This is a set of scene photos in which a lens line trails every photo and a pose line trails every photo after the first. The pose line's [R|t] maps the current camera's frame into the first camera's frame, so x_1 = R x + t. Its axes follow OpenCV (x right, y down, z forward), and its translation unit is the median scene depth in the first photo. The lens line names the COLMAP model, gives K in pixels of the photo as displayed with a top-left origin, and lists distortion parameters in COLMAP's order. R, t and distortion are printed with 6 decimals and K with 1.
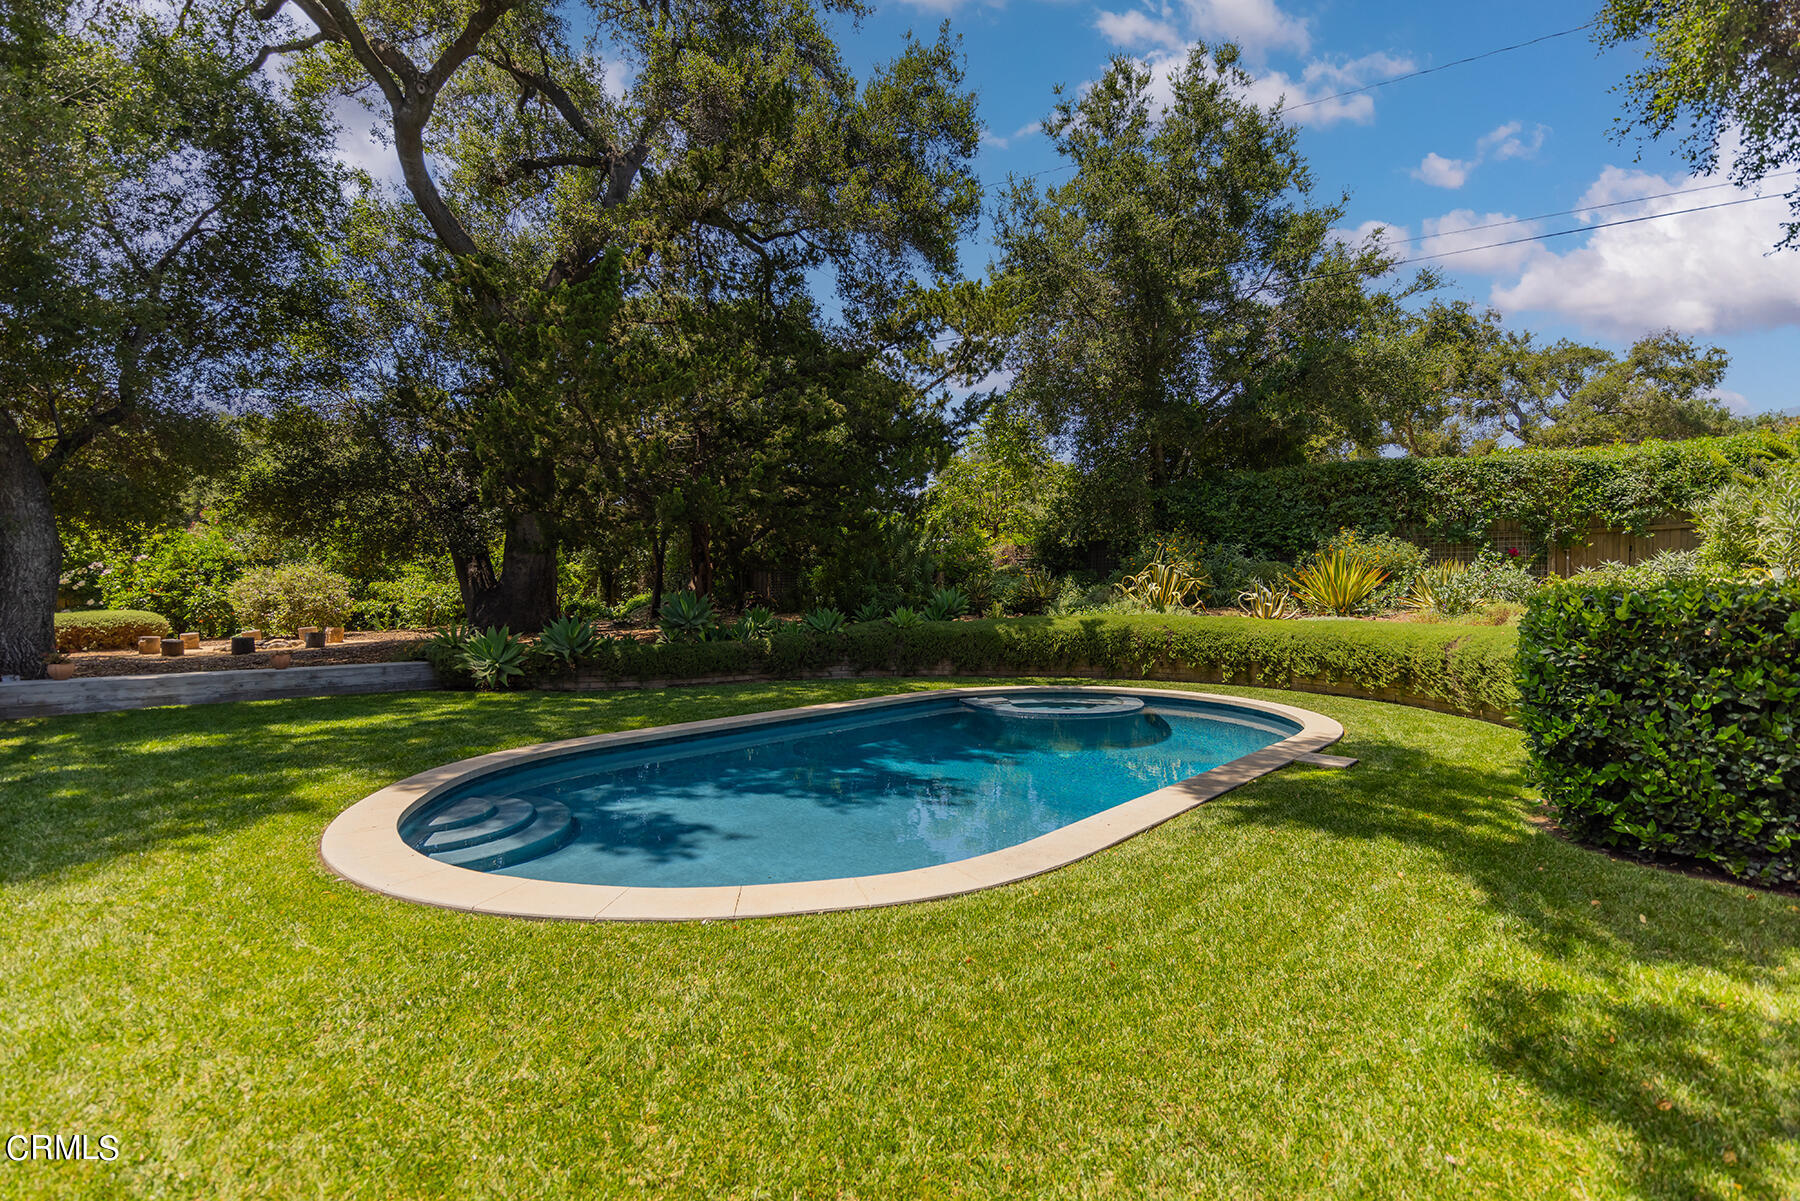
lens RADIAL K [[845.9, 0, 898.4], [0, 845.9, 598.6], [0, 0, 1]] dist [0.008338, 0.000659]
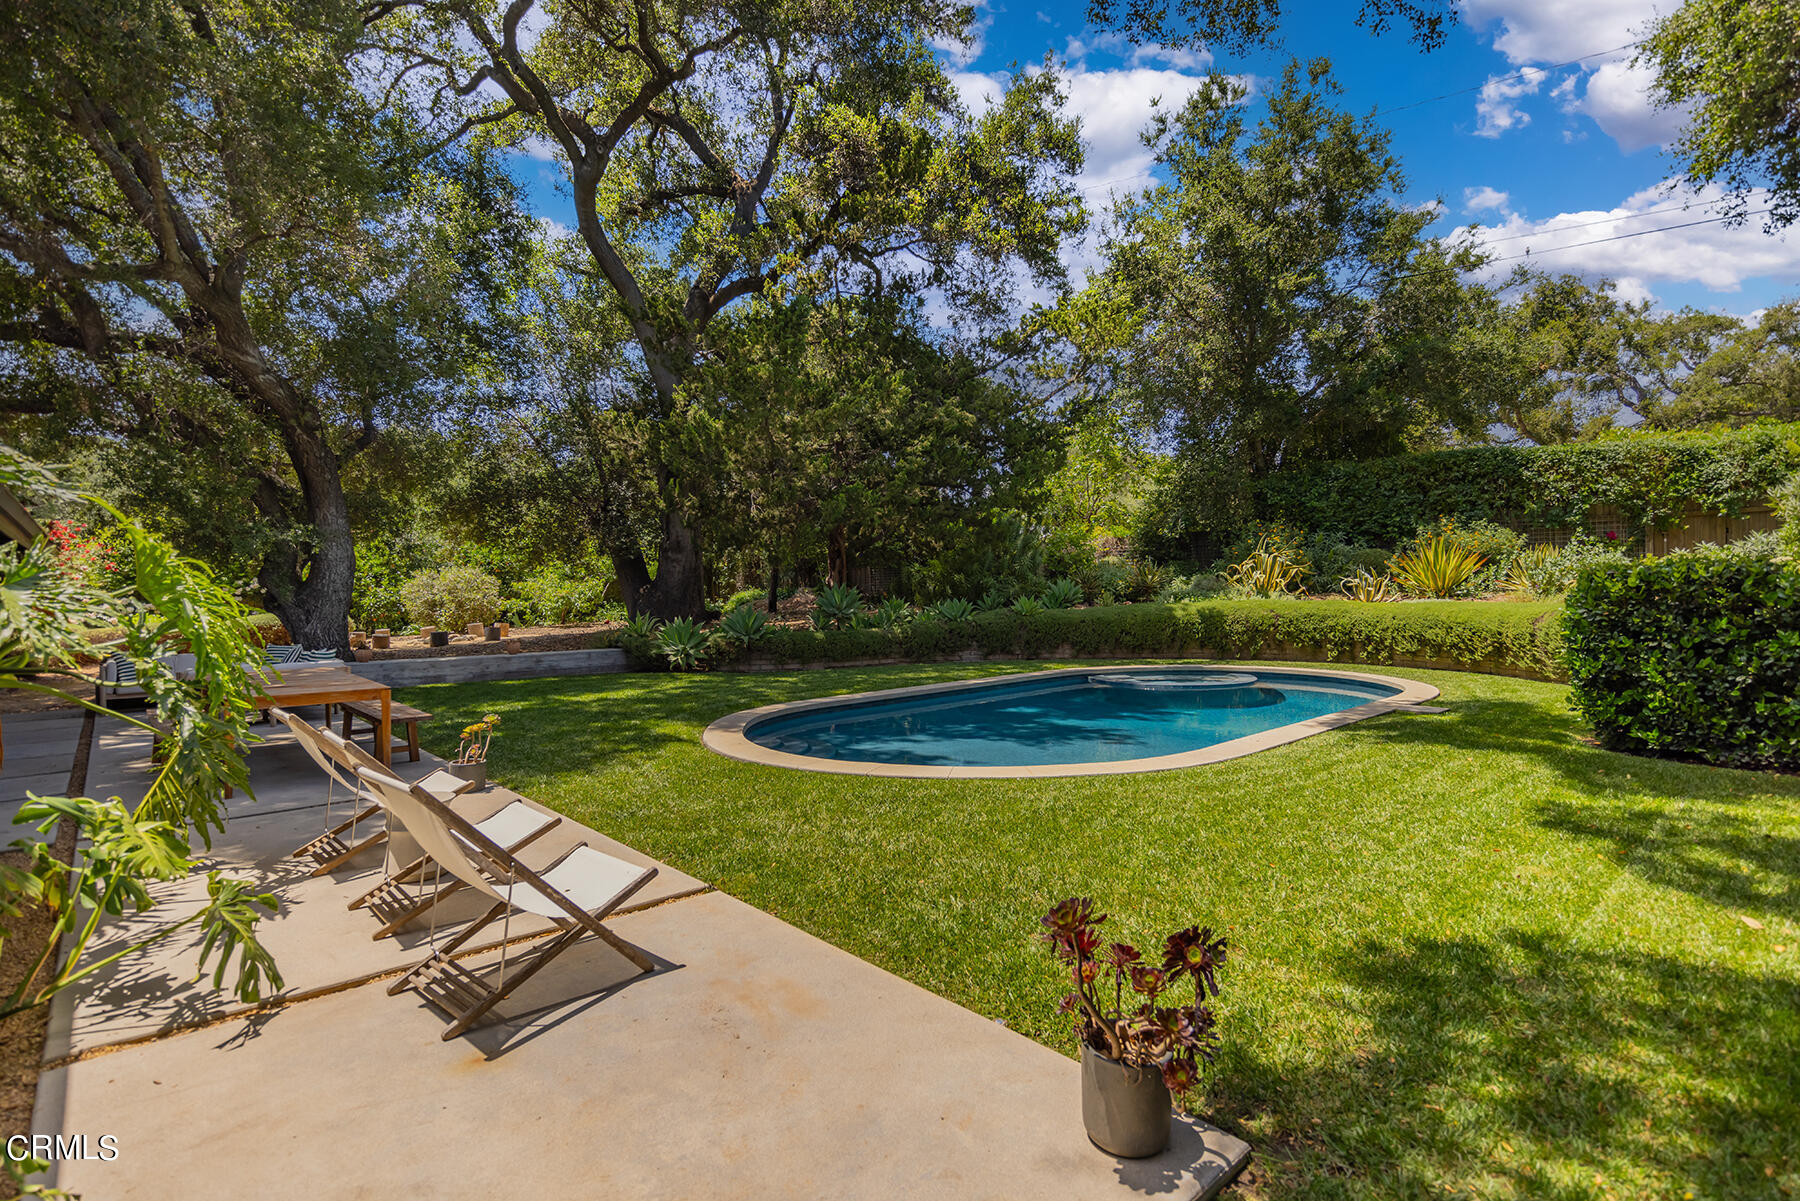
lens RADIAL K [[905.7, 0, 899.1], [0, 905.7, 594.5], [0, 0, 1]] dist [0.007188, 0.000788]
pose [[0.997842, -0.014727, -0.063981, -0.075391], [0.014648, 0.999891, -0.001694, 0.006408], [0.063999, 0.000753, 0.997950, -0.164023]]
